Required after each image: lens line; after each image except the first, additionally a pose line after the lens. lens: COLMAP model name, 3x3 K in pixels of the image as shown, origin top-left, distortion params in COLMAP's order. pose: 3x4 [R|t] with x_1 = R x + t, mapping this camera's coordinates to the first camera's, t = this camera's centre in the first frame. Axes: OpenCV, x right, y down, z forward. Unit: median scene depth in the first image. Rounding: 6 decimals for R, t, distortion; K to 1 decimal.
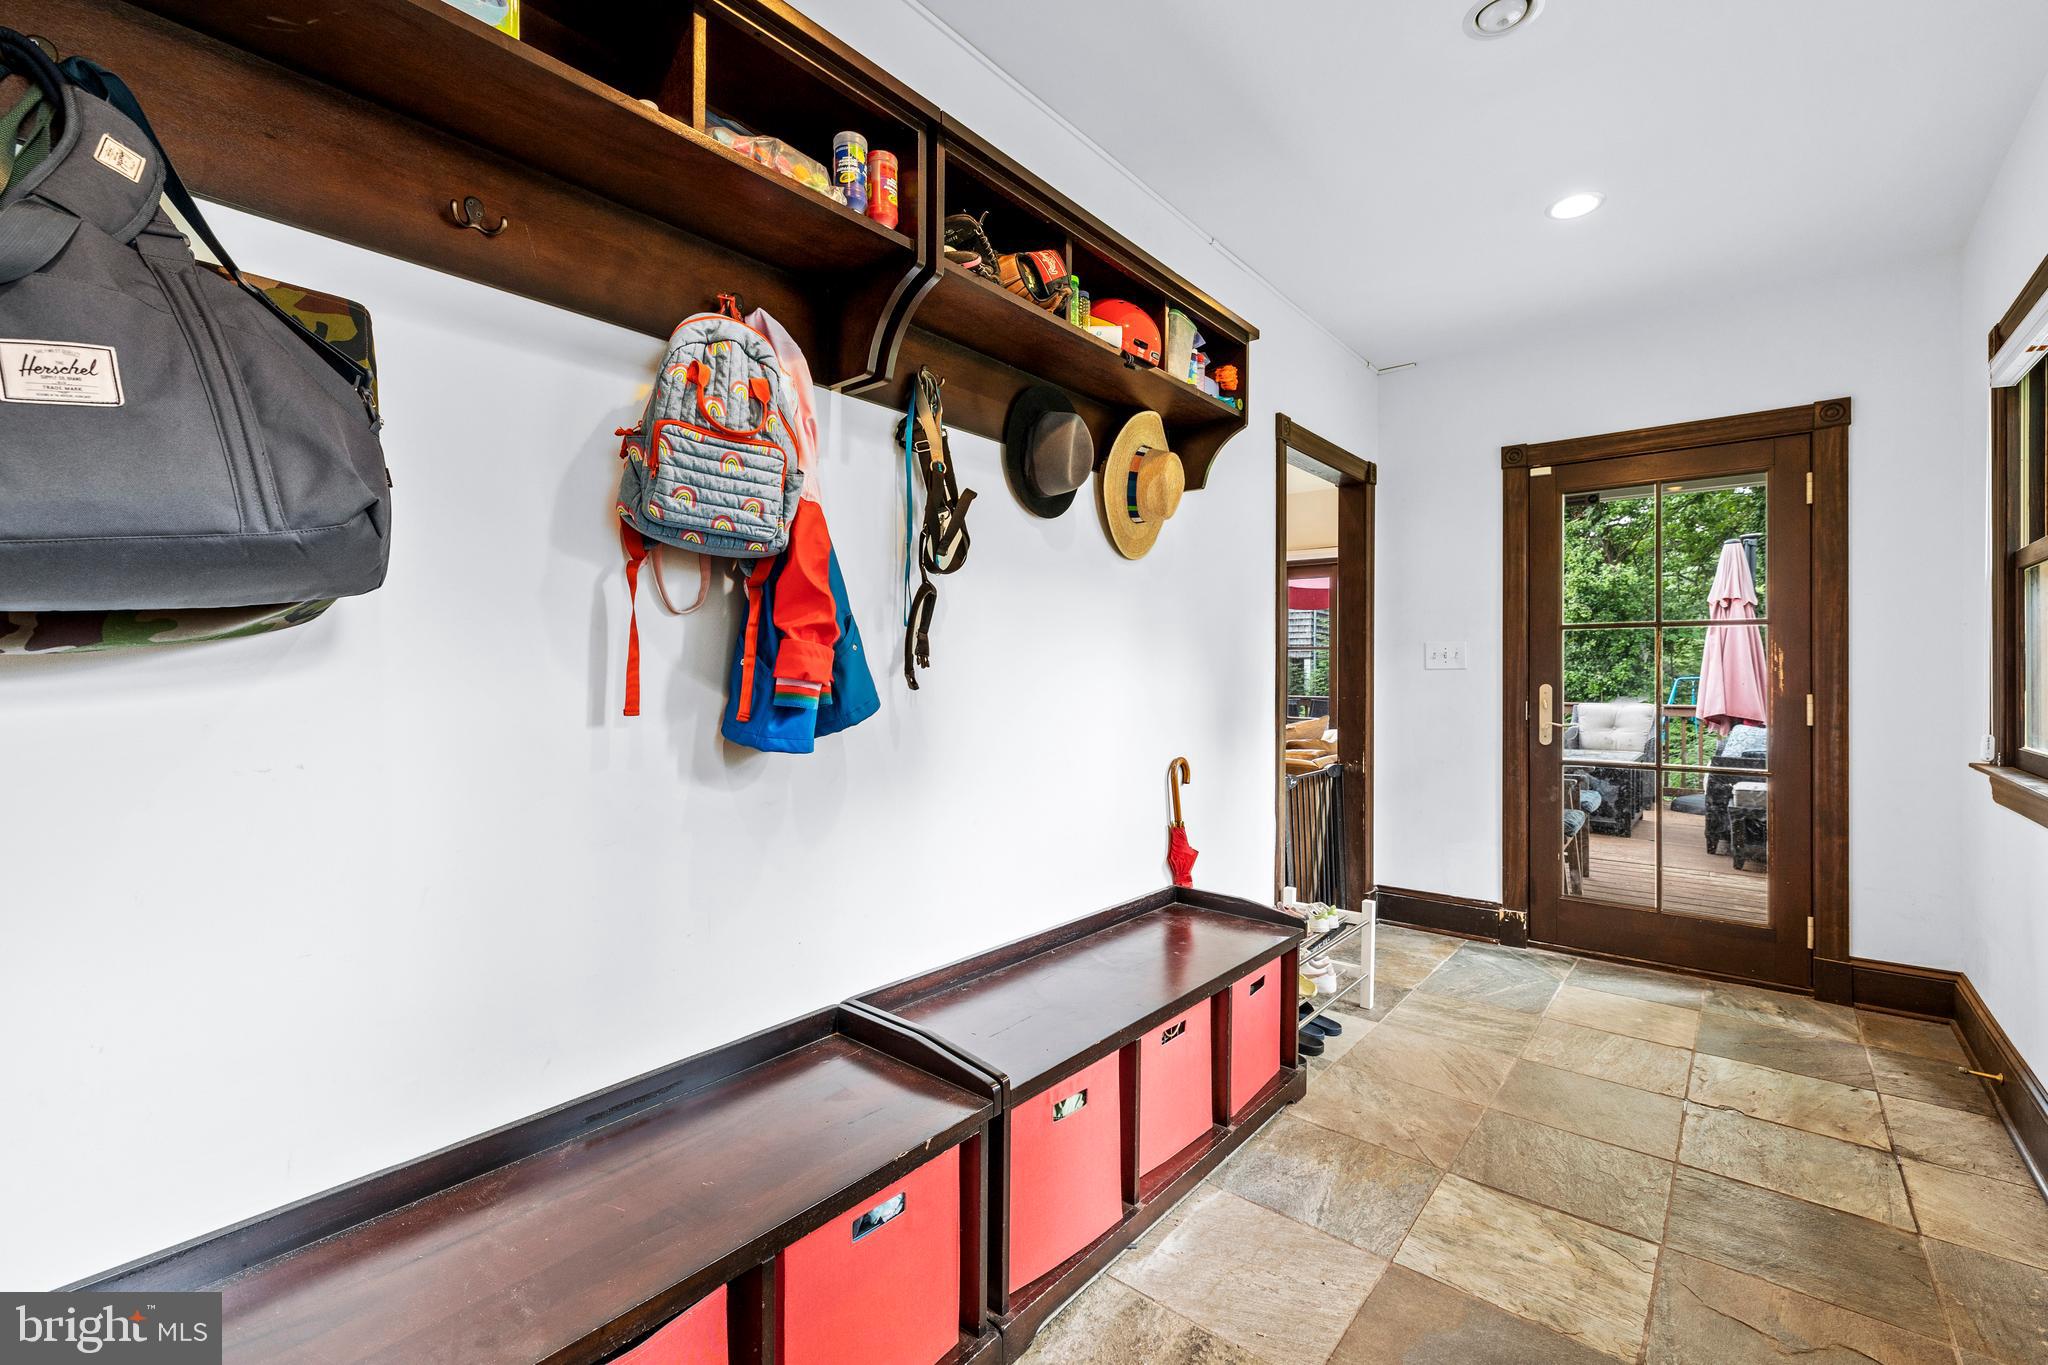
lens RADIAL K [[865.9, 0, 1027.0], [0, 865.9, 677.5], [0, 0, 1]] dist [0.006126, -0.000331]
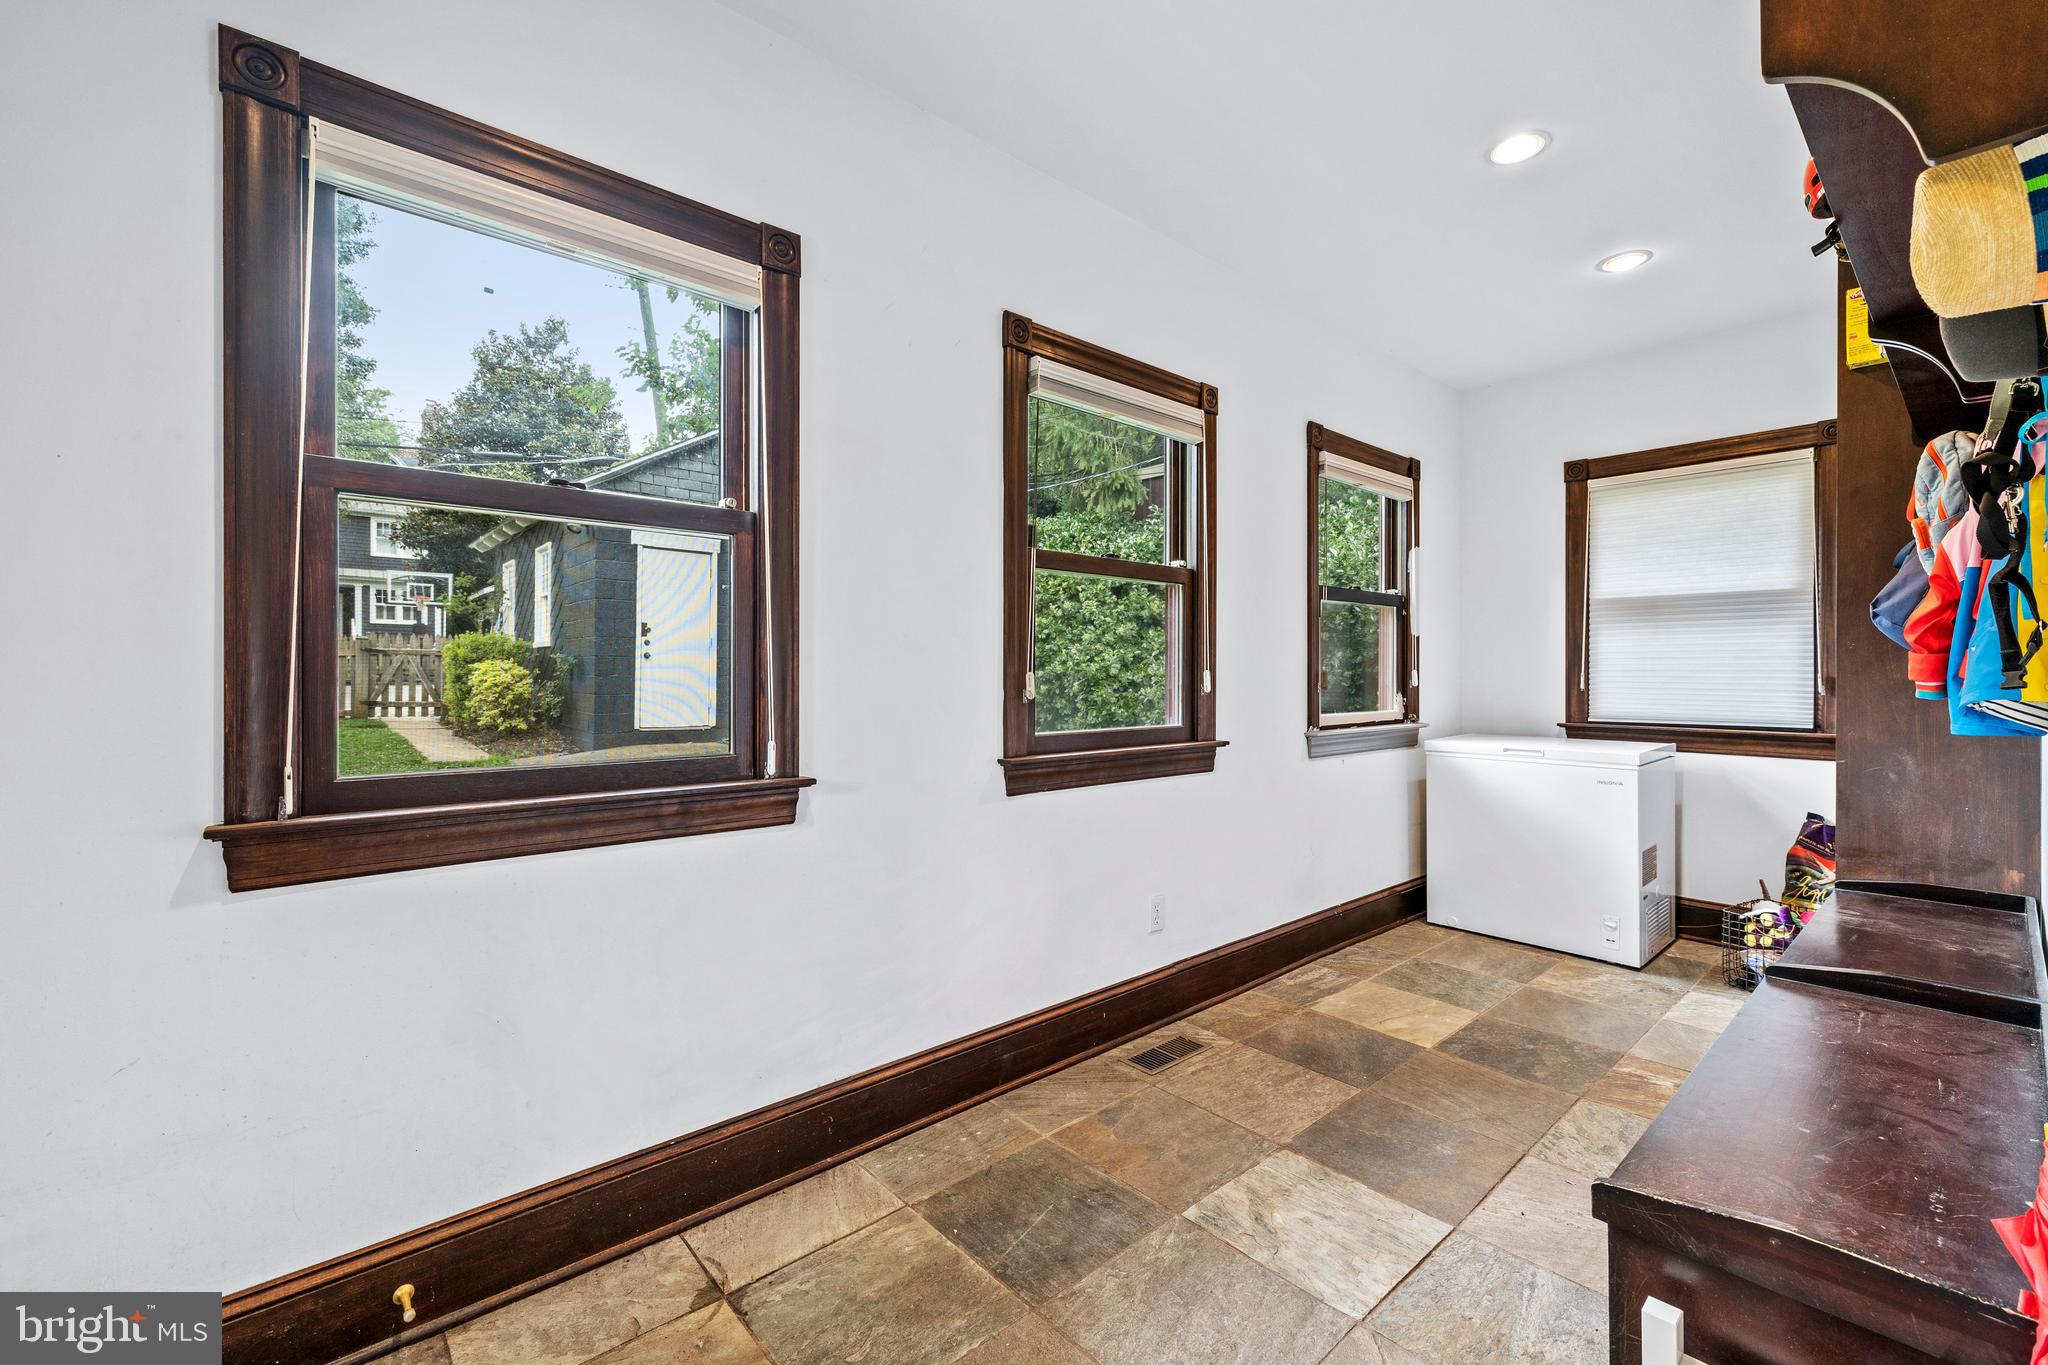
lens RADIAL K [[865.9, 0, 1018.7], [0, 865.9, 678.2], [0, 0, 1]] dist [0.006126, -0.000331]
pose [[-0.988356, -0.007216, 0.151991, 0.729598], [-0.007130, 0.999974, 0.001111, 0.008939], [-0.151995, 0.000014, -0.988381, 1.967362]]
